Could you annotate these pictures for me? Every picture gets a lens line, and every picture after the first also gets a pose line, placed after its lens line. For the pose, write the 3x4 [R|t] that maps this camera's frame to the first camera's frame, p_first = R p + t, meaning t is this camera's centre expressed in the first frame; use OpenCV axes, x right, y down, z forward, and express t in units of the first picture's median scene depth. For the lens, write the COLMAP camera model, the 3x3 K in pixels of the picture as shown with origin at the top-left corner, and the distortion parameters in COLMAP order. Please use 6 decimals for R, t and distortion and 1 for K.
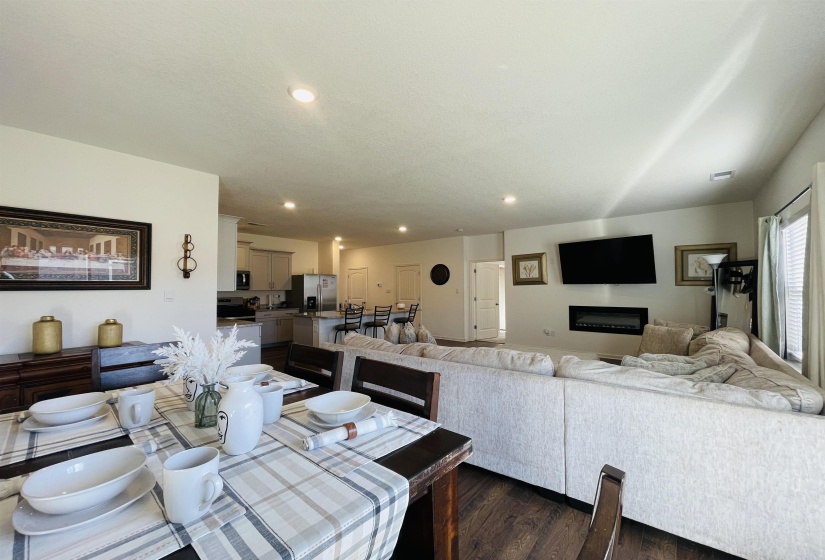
lens RADIAL K [[332.4, 0, 413.7], [0, 332.4, 280.7], [0, 0, 1]] dist [-0.005459, -0.000865]
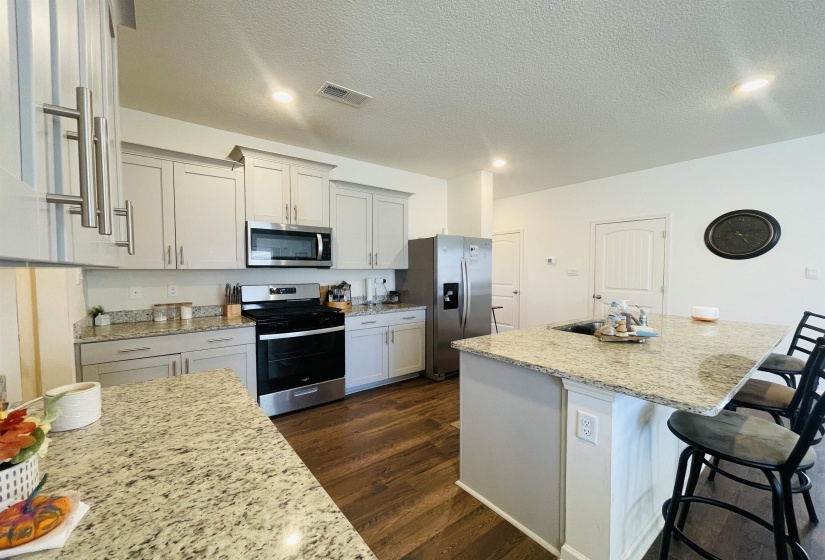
lens RADIAL K [[332.4, 0, 413.3], [0, 332.4, 280.8], [0, 0, 1]] dist [-0.005459, -0.000865]
pose [[0.978288, 0.012783, -0.206856, -0.264555], [0.000168, 0.998047, 0.062468, 0.014957], [0.207251, -0.061147, 0.976375, 0.524339]]
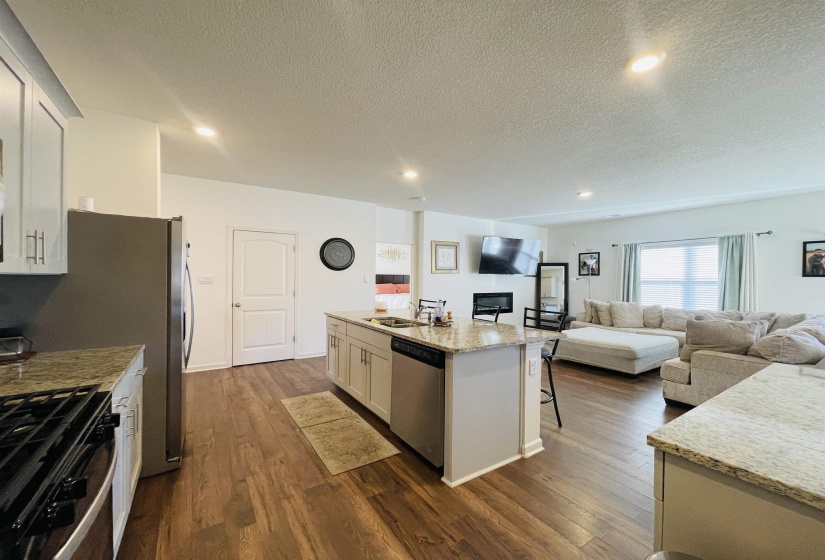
lens RADIAL K [[332.4, 0, 410.7], [0, 332.4, 280.4], [0, 0, 1]] dist [-0.005459, -0.000865]
pose [[0.287341, -0.000115, 0.957828, -0.542883], [-0.034173, 0.999362, 0.010371, 0.022825], [-0.957218, -0.035712, 0.287154, 0.734141]]
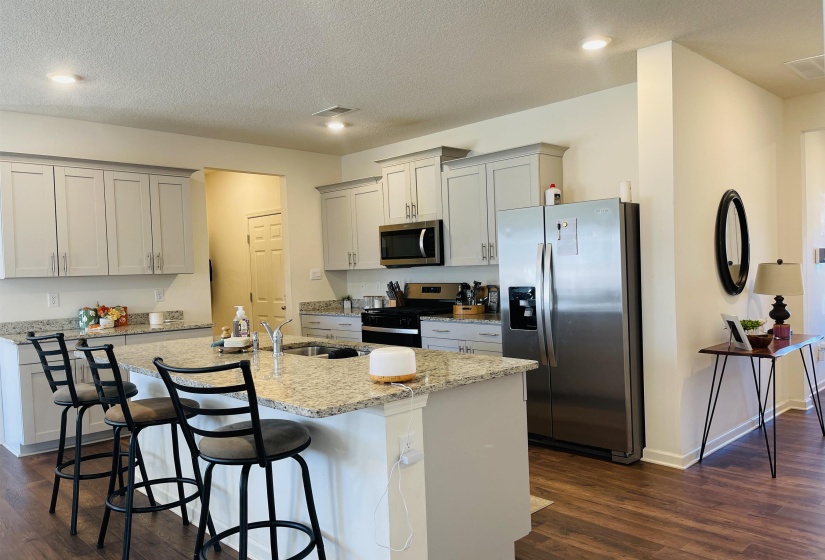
lens RADIAL K [[613.4, 0, 410.5], [0, 613.4, 281.5], [0, 0, 1]] dist [0.006430, 0.002277]
pose [[-0.110173, 0.031193, -0.993423, 0.249292], [0.058825, 0.997960, 0.024812, 0.024544], [0.992170, -0.055704, -0.111783, 0.977633]]
